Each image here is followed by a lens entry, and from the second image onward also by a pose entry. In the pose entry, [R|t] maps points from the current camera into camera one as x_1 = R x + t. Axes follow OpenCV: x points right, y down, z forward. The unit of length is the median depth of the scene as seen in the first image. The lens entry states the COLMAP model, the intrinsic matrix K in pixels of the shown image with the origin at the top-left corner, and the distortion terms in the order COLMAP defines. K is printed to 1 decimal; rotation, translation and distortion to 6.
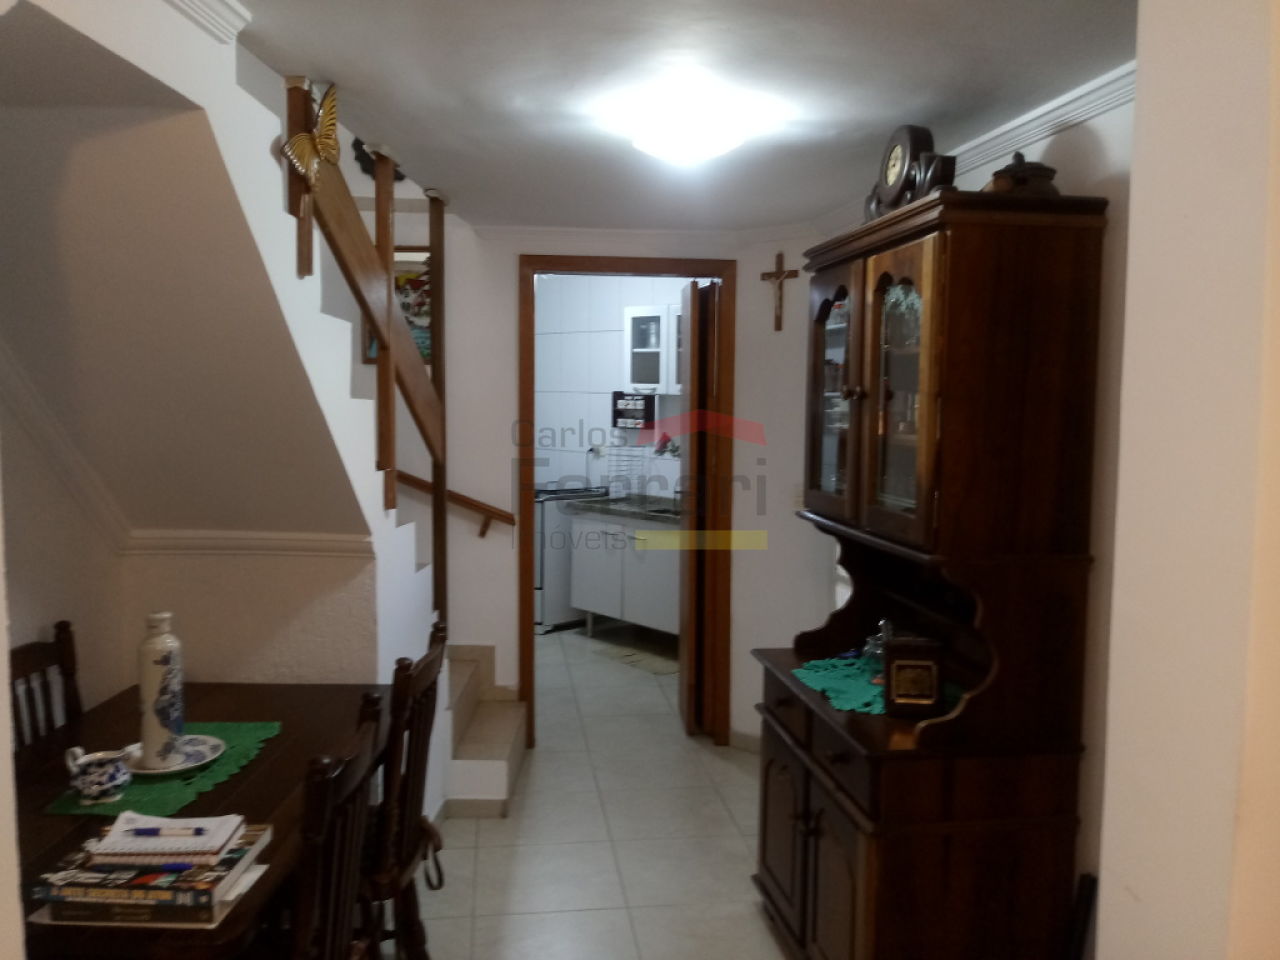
lens RADIAL K [[975.3, 0, 641.1], [0, 975.3, 465.3], [0, 0, 1]] dist [0.000199, -0.037175]
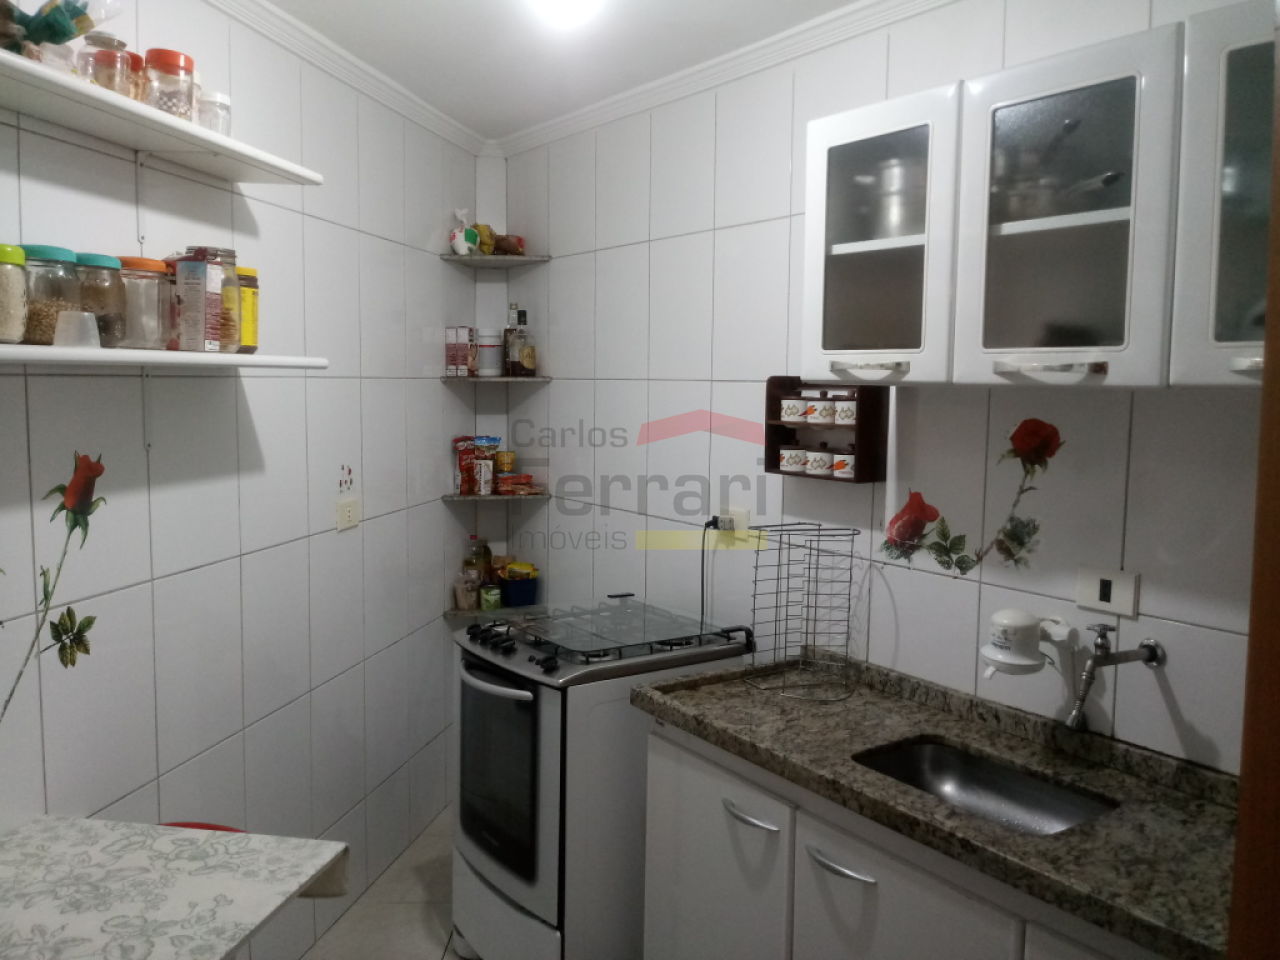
lens RADIAL K [[975.3, 0, 641.1], [0, 975.3, 465.3], [0, 0, 1]] dist [0.000199, -0.037175]
pose [[0.986744, 0.010328, -0.161953, -0.016542], [-0.009123, 0.999925, 0.008185, -0.045274], [0.162025, -0.006599, 0.986765, 0.637449]]
